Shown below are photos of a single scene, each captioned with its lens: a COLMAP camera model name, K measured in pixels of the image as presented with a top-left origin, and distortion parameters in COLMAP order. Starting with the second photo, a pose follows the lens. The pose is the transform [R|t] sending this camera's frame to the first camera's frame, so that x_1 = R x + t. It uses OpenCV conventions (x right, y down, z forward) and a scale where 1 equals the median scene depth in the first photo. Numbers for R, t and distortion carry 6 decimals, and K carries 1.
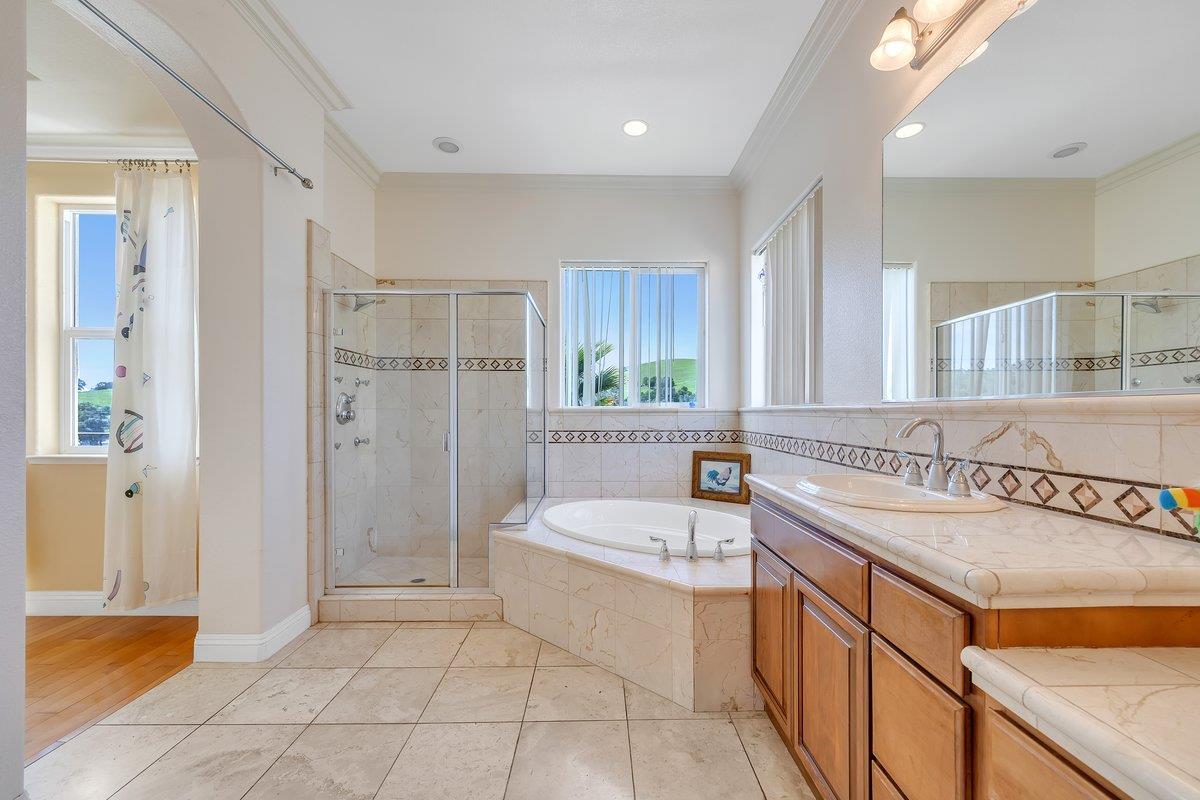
lens RADIAL K [[482.3, 0, 606.0], [0, 482.3, 416.3], [0, 0, 1]] dist [0.004028, 0.000262]
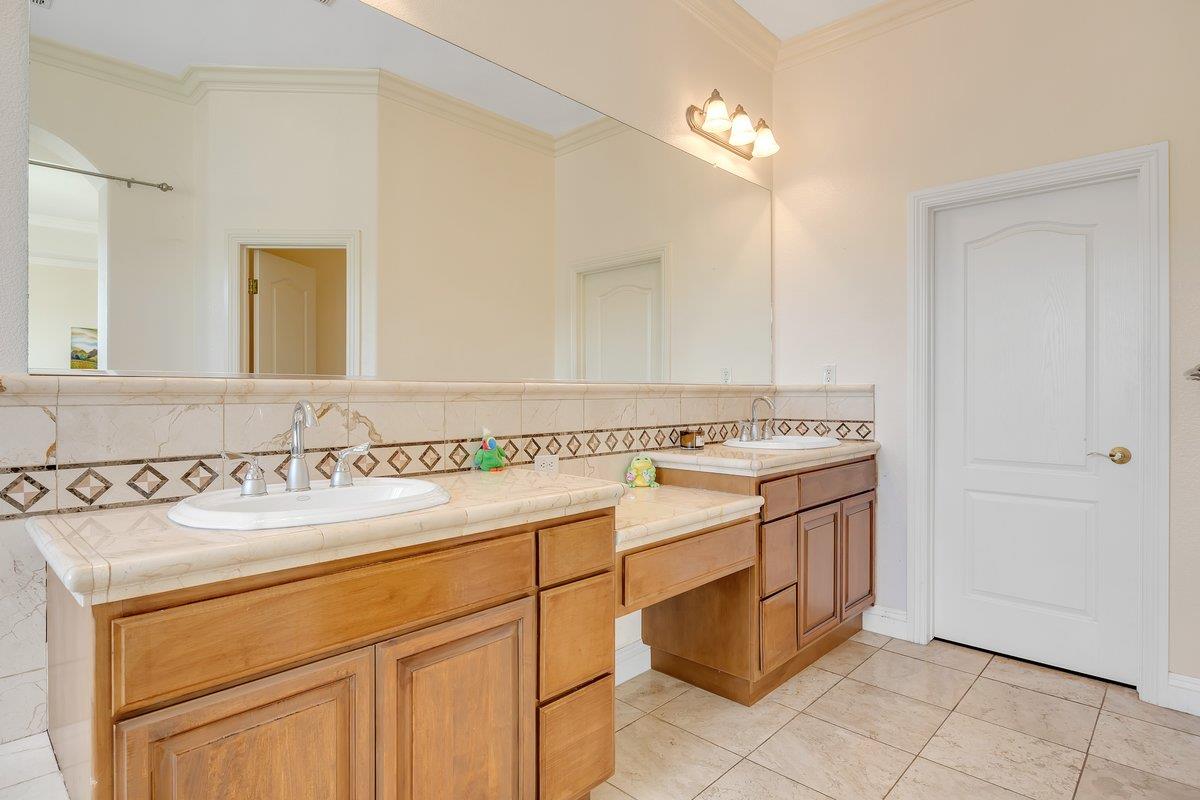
lens RADIAL K [[632.0, 0, 599.4], [0, 632.0, 390.6], [0, 0, 1]] dist [-0.005073, 0.000130]
pose [[-0.709174, -0.000009, 0.705033, -0.161147], [0.003322, 0.999989, 0.003354, -0.005803], [-0.705025, 0.004721, -0.709166, 0.551991]]
